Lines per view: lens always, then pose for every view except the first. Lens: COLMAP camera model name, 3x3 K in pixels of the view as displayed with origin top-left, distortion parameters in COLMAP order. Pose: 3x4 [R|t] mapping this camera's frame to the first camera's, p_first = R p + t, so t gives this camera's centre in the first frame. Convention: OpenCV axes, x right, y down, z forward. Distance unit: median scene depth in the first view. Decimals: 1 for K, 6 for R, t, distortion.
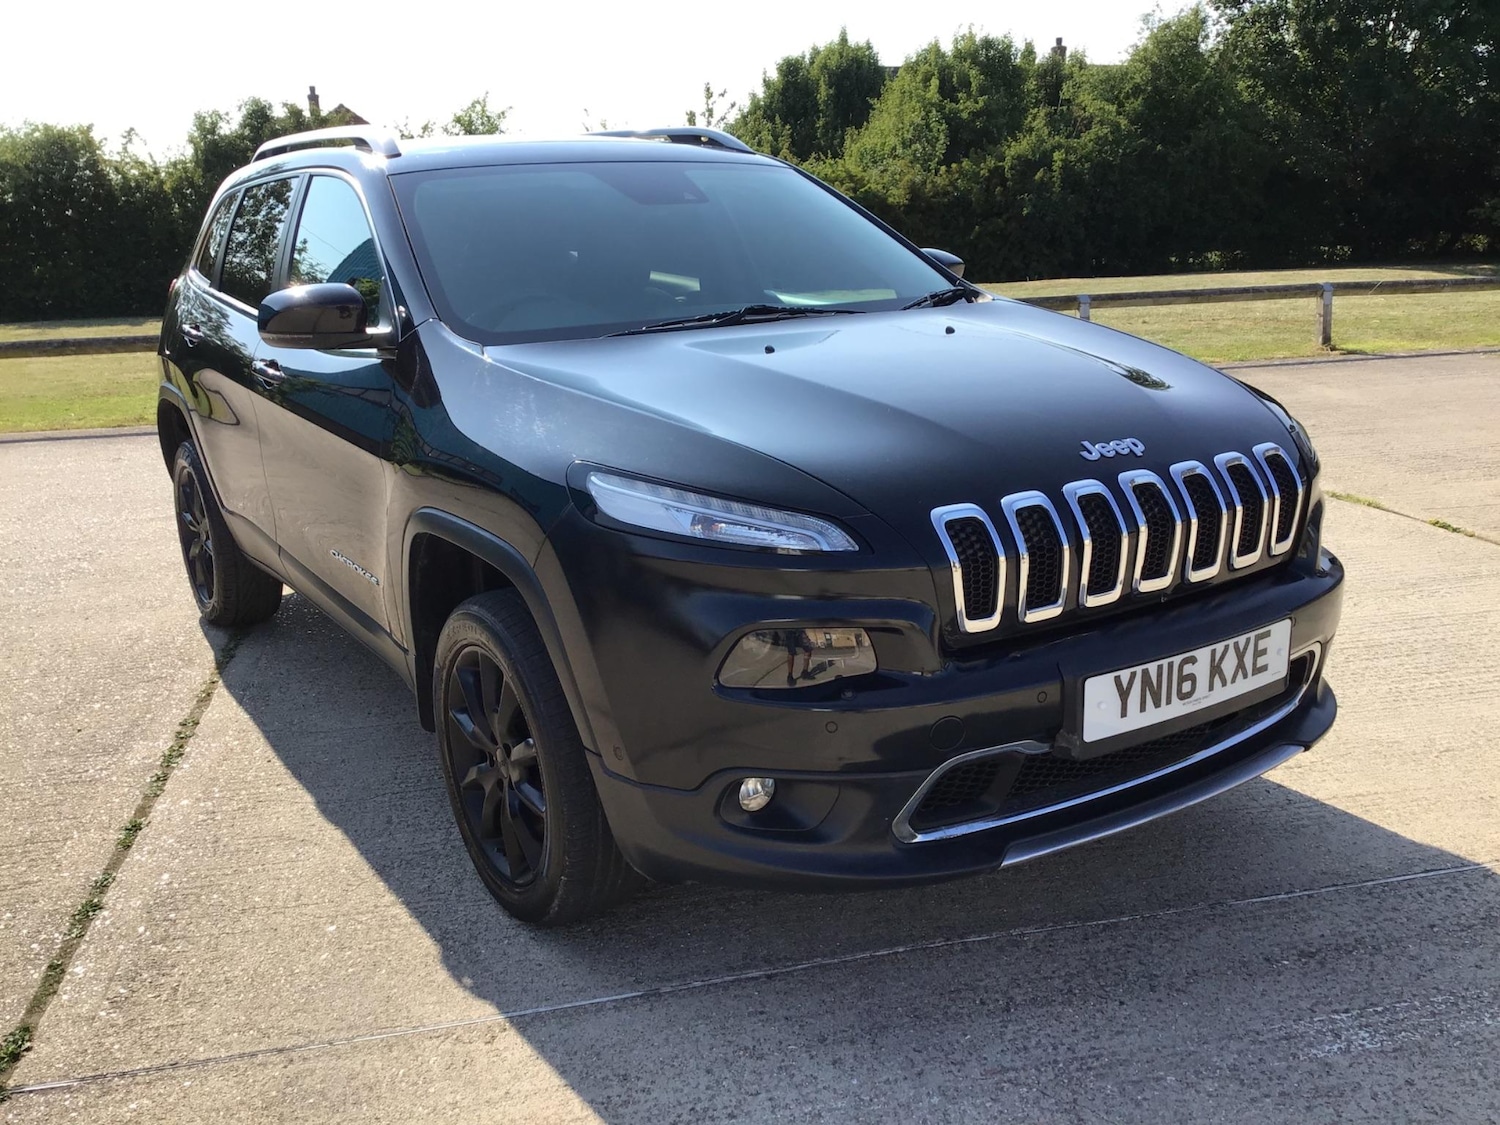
lens RADIAL K [[1289.0, 0, 782.1], [0, 1289.0, 542.4], [0, 0, 1]] dist [0.104125, -0.146182]
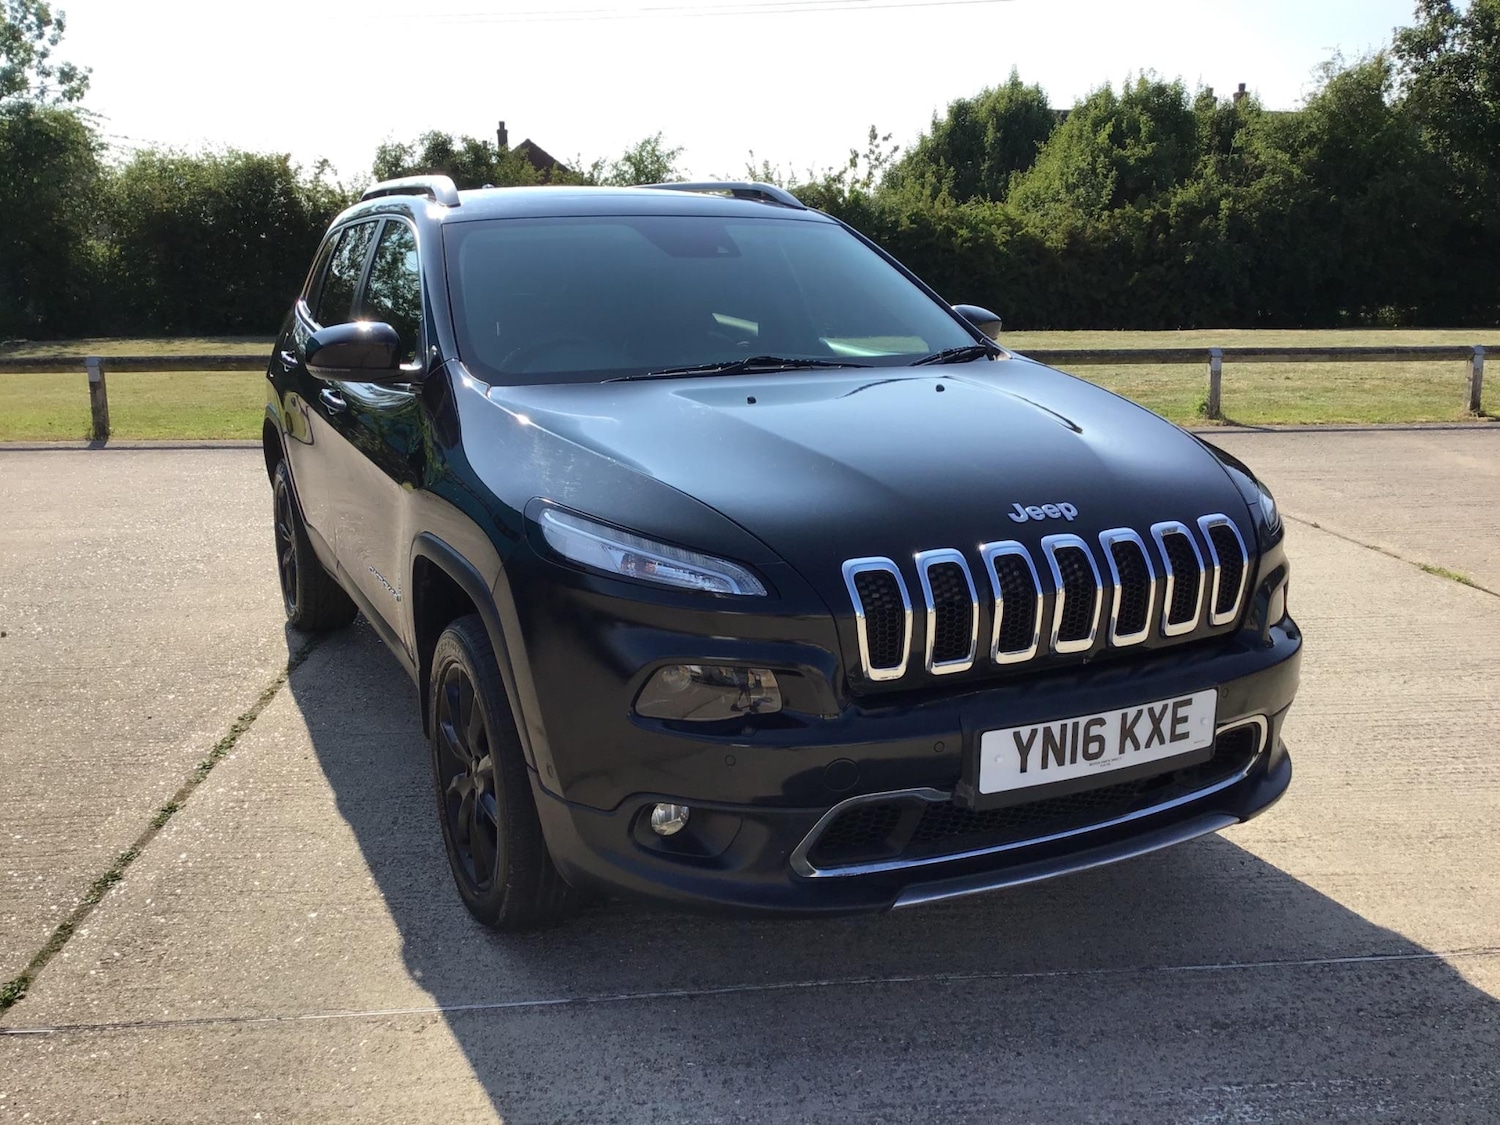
lens RADIAL K [[1289.0, 0, 782.1], [0, 1289.0, 542.4], [0, 0, 1]] dist [0.104125, -0.146182]
pose [[0.991861, 0.055274, -0.114706, 0.150372], [-0.058410, 0.998000, -0.024162, -0.009890], [0.113141, 0.030666, 0.993106, -0.042492]]
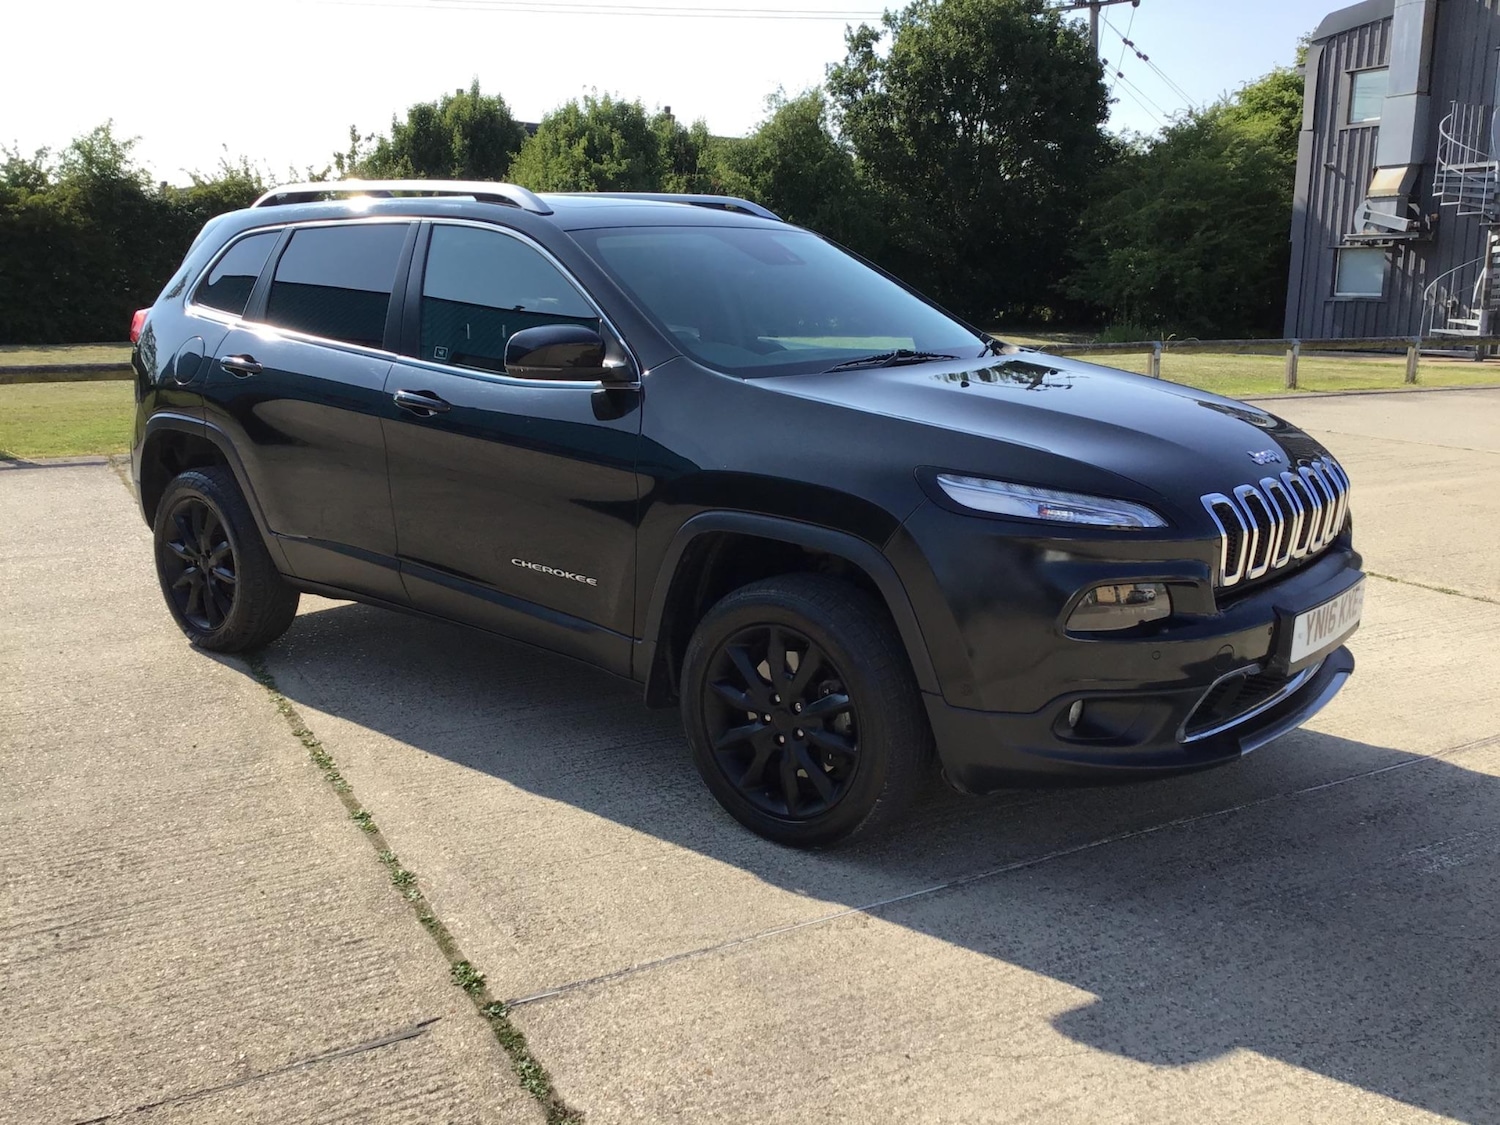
lens RADIAL K [[1265.6, 0, 774.1], [0, 1265.6, 560.6], [0, 0, 1]] dist [0.095421, -0.131092]
pose [[0.960070, -0.023669, 0.278757, -0.547586], [0.030037, 0.999376, -0.018594, 0.043286], [-0.278142, 0.026224, 0.960182, -0.136946]]
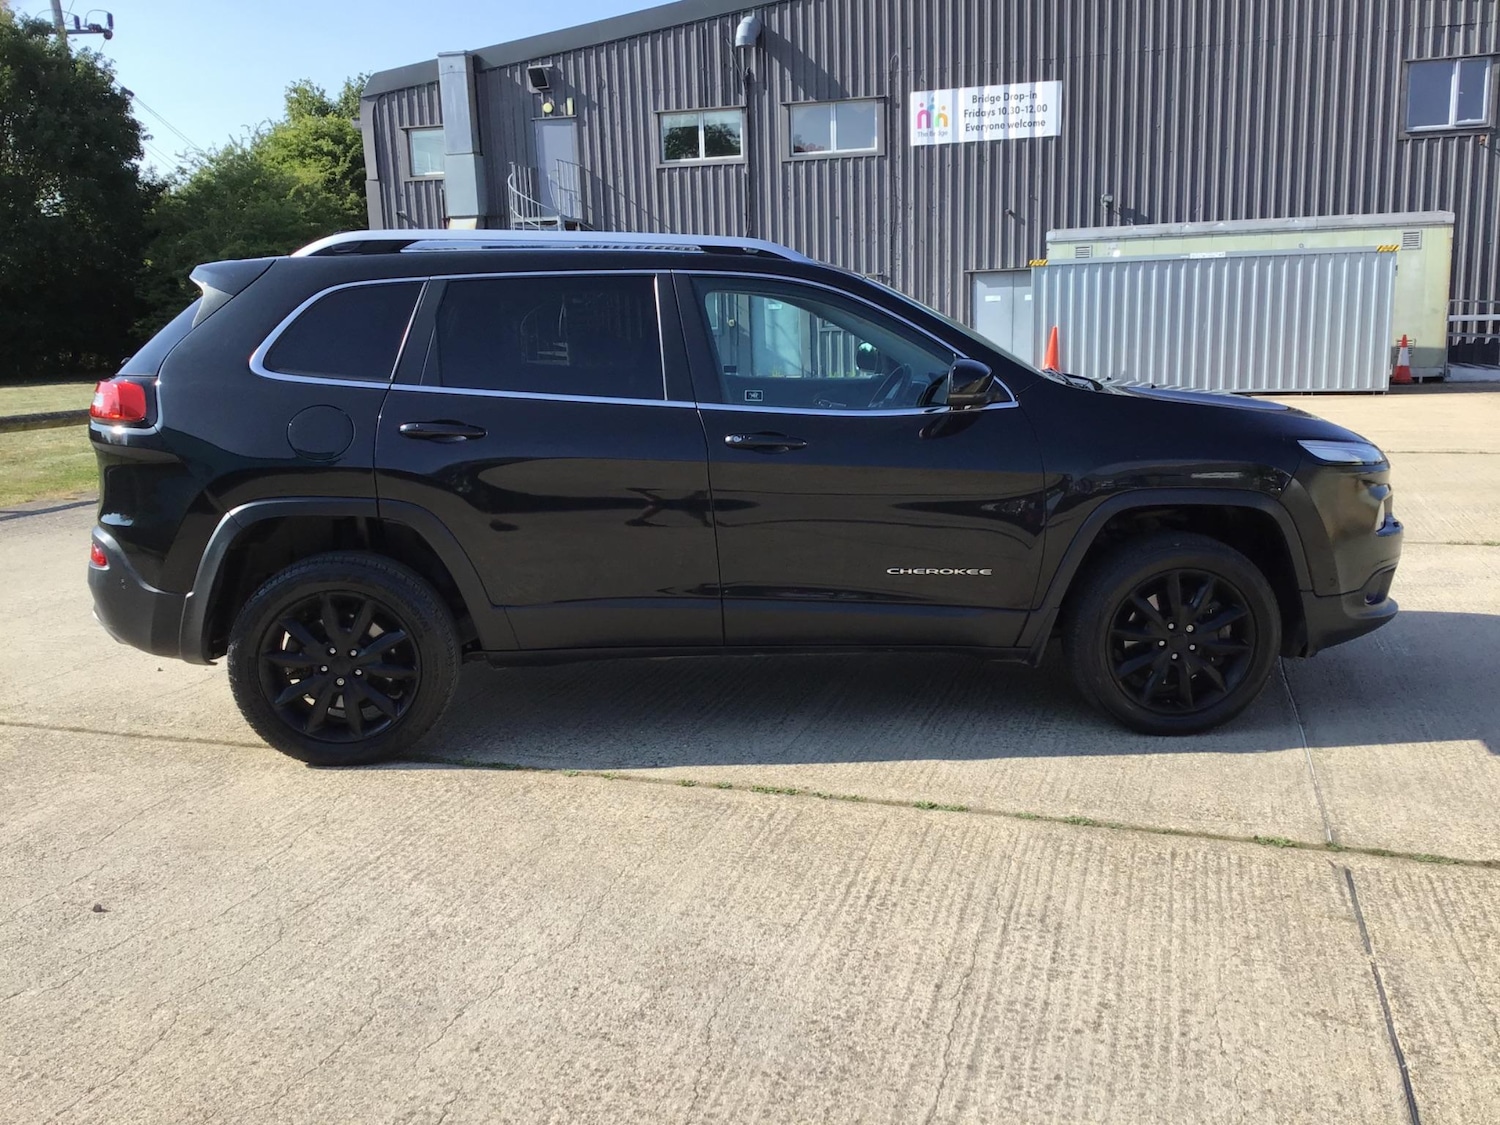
lens RADIAL K [[1256.7, 0, 750.0], [0, 1256.7, 562.5], [0, 0, 1]] dist [0.102223, -0.149179]
pose [[0.546825, -0.143456, 0.824865, -1.797275], [0.200713, 0.978944, 0.037194, -0.092050], [-0.812833, 0.145222, 0.564104, 0.530435]]
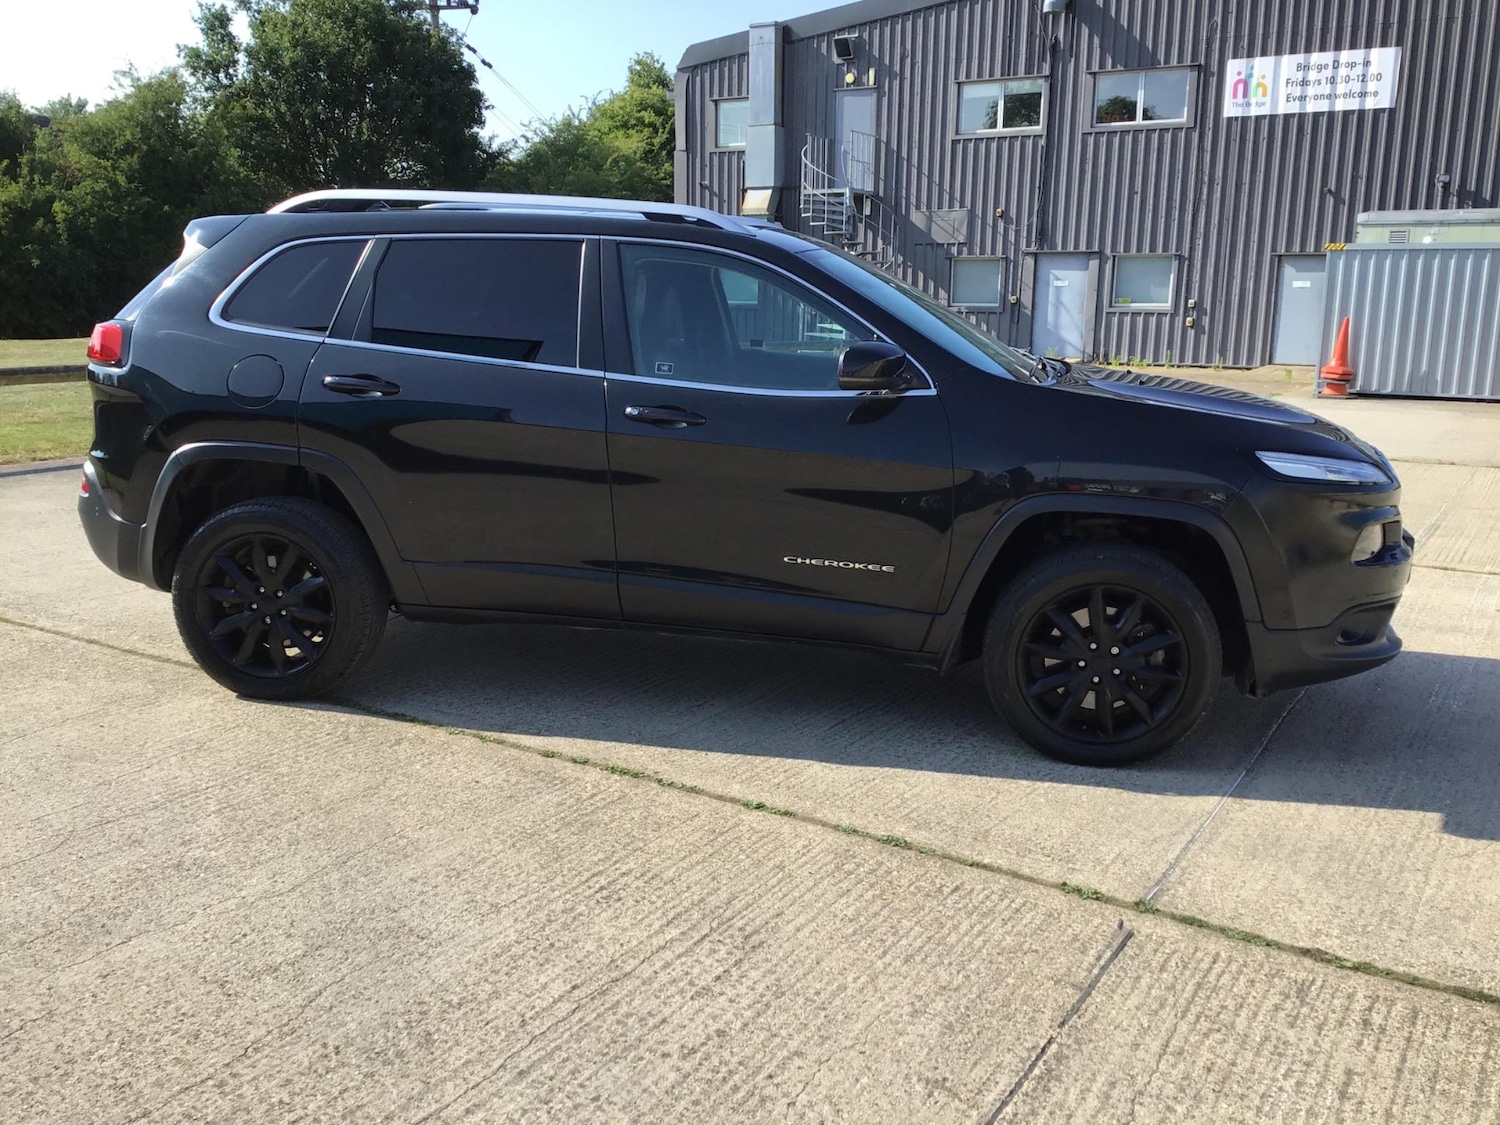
lens RADIAL K [[1260.8, 0, 759.0], [0, 1260.8, 566.1], [0, 0, 1]] dist [0.099145, -0.149055]
pose [[0.726219, -0.105642, 0.679298, -1.459880], [0.123955, 0.992049, 0.021762, -0.018232], [-0.676196, 0.068398, 0.733540, 0.201505]]
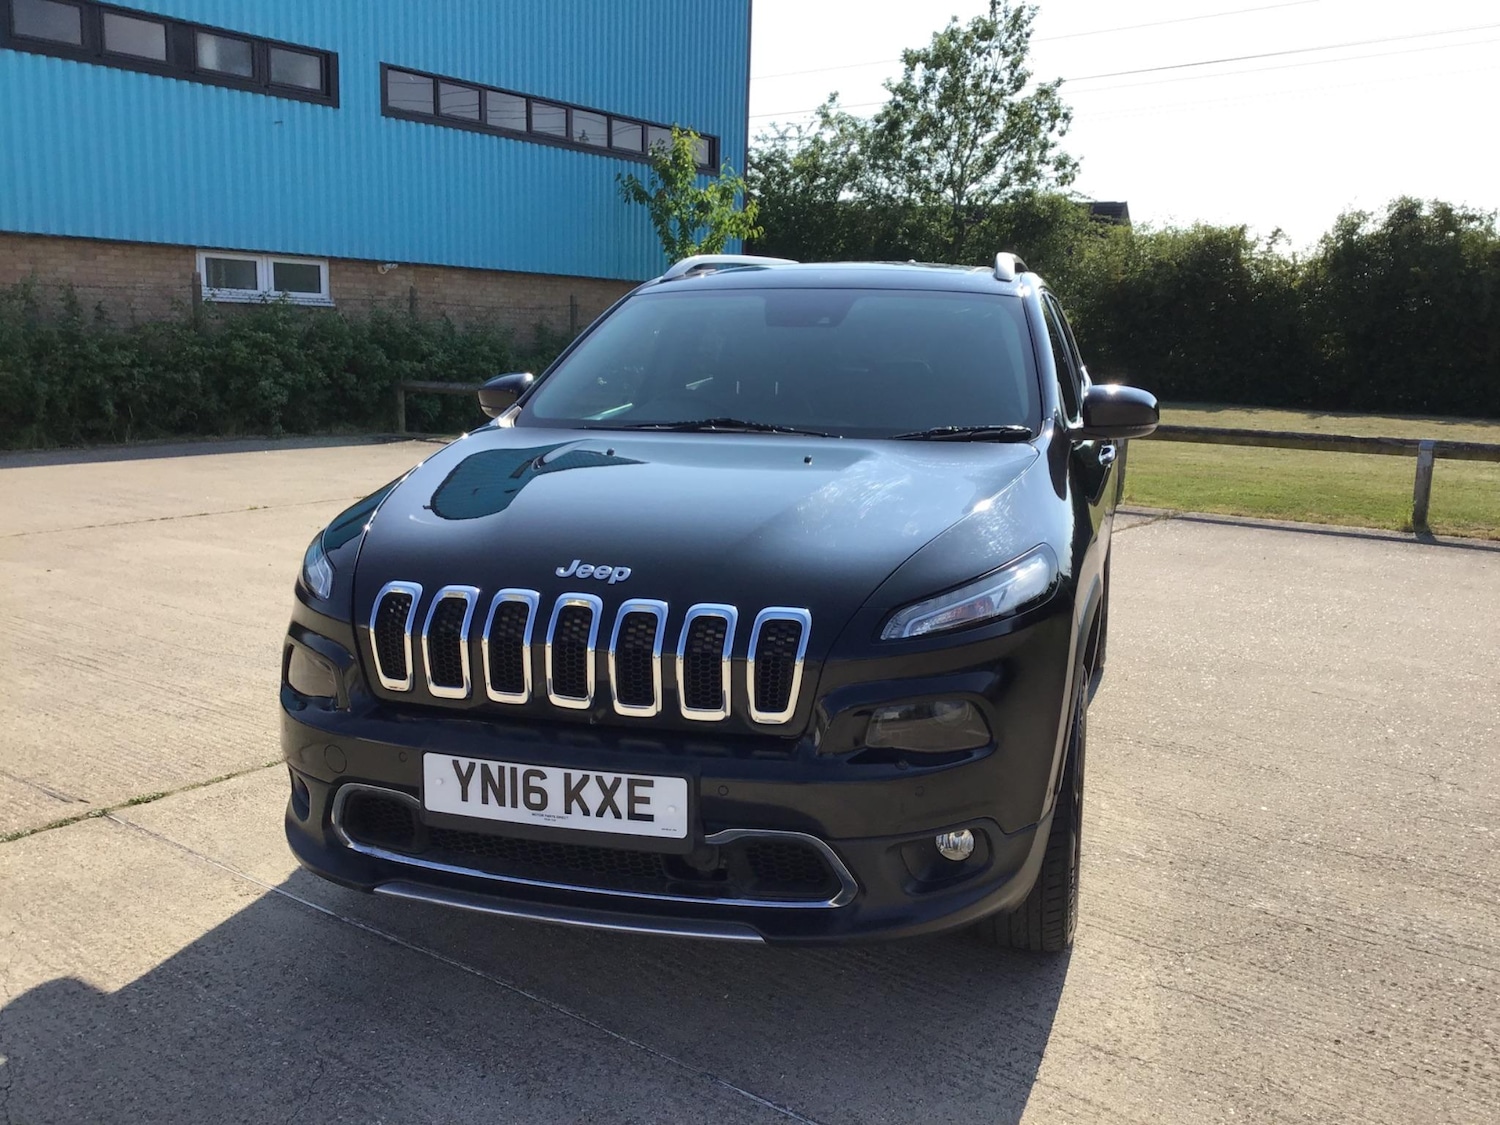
lens RADIAL K [[1331.3, 0, 786.4], [0, 1331.3, 582.5], [0, 0, 1]] dist [0.261529, -0.412042]
pose [[0.632946, 0.182536, -0.752370, 1.054056], [-0.213260, 0.975319, 0.057217, -0.142054], [0.744245, 0.124235, 0.656251, 0.352581]]
